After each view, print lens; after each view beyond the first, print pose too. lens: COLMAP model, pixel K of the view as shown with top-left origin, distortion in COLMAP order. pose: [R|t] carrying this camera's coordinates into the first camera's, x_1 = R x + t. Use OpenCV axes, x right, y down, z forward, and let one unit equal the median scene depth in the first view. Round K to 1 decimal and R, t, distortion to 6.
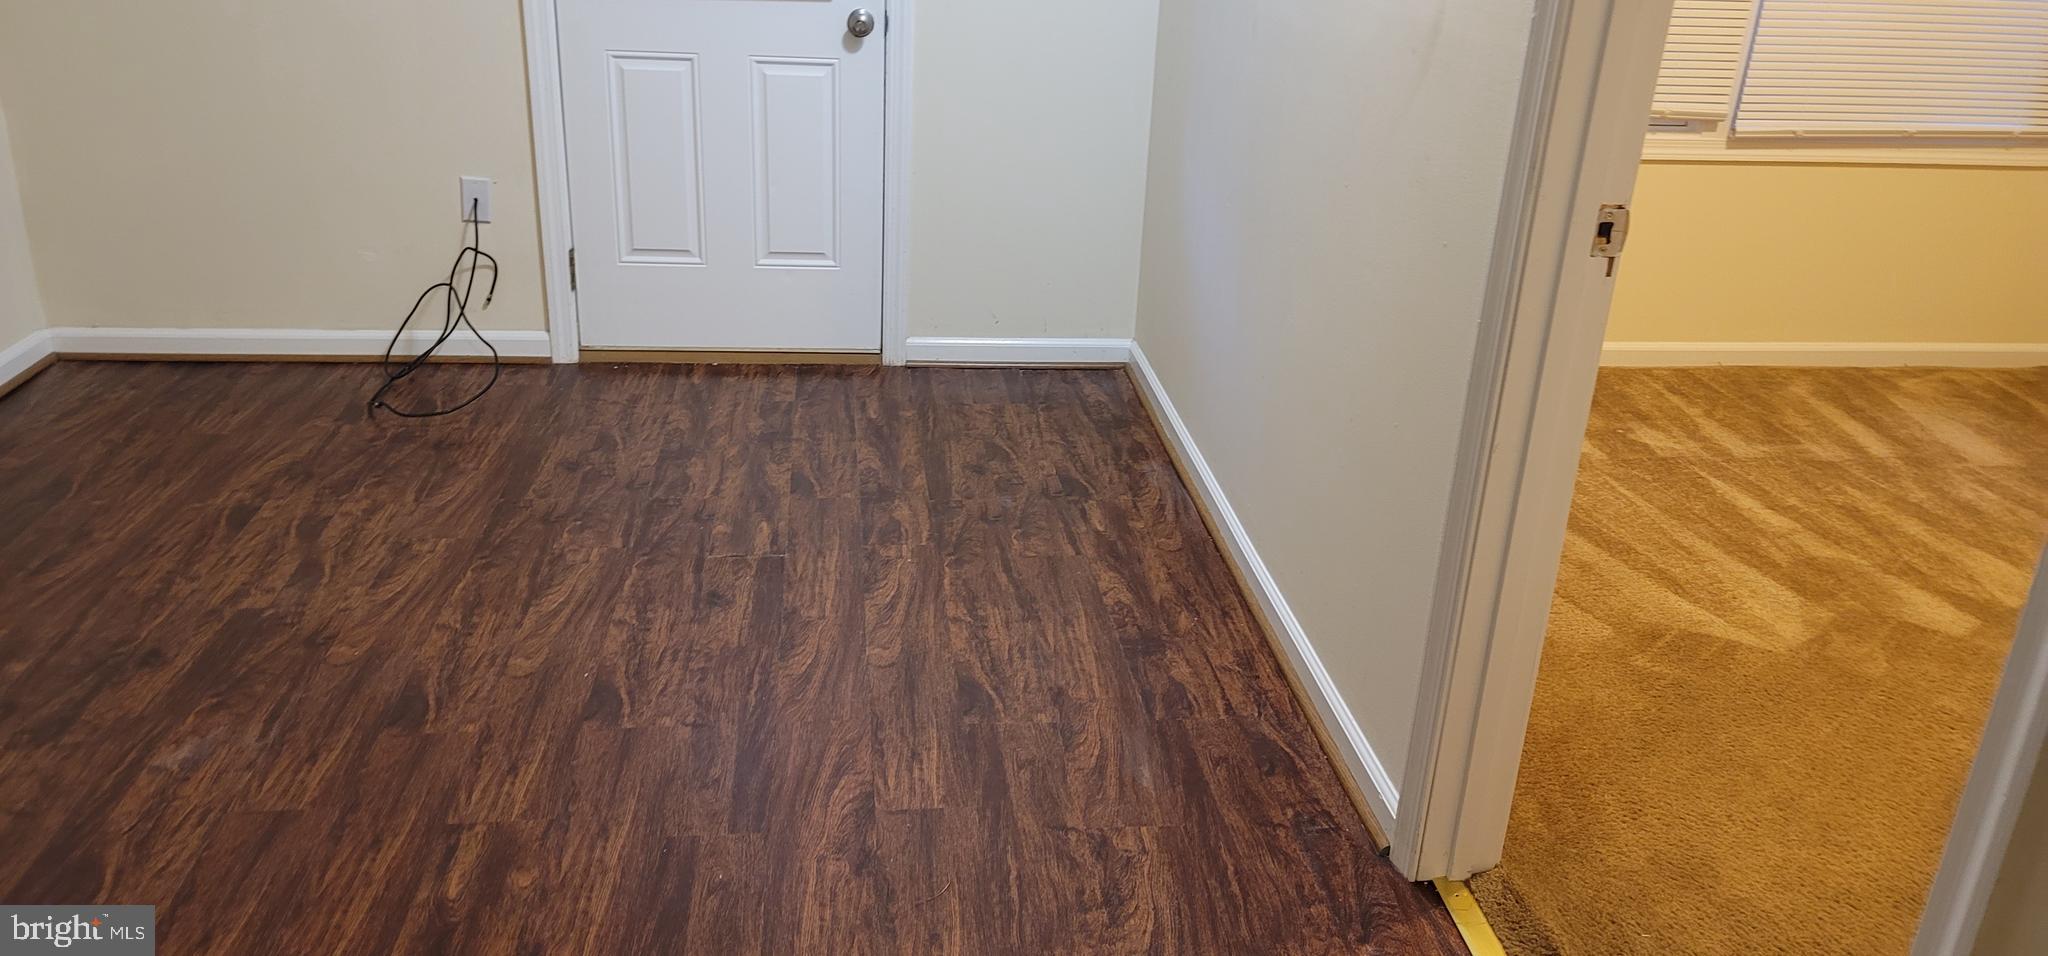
lens RADIAL K [[1516.5, 0, 1019.9], [0, 1516.5, 488.1], [0, 0, 1]] dist [0.054326, -0.006732]
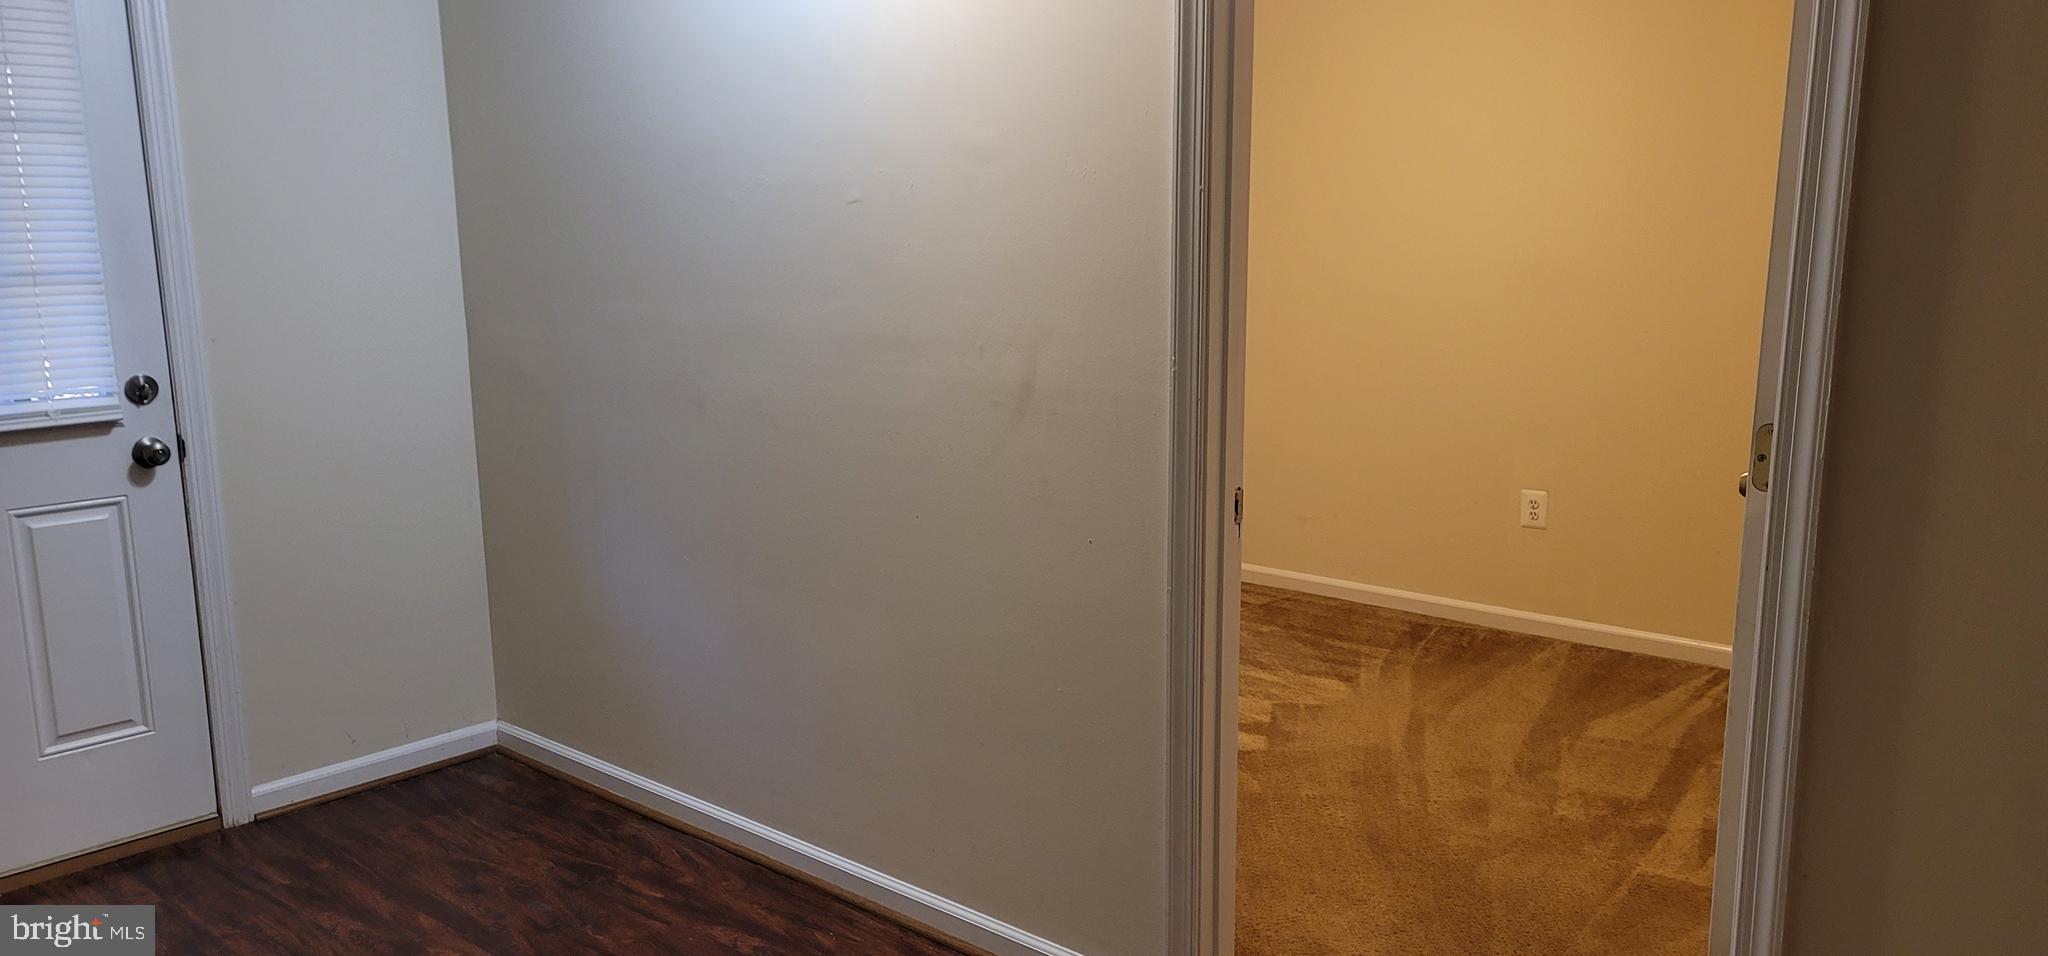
lens RADIAL K [[1516.5, 0, 1021.7], [0, 1516.5, 477.8], [0, 0, 1]] dist [0.054326, -0.006732]
pose [[0.725334, -0.160658, 0.669387, -0.336646], [0.297628, 0.949993, -0.094499, -0.057252], [-0.620732, 0.267772, 0.736879, 0.035777]]
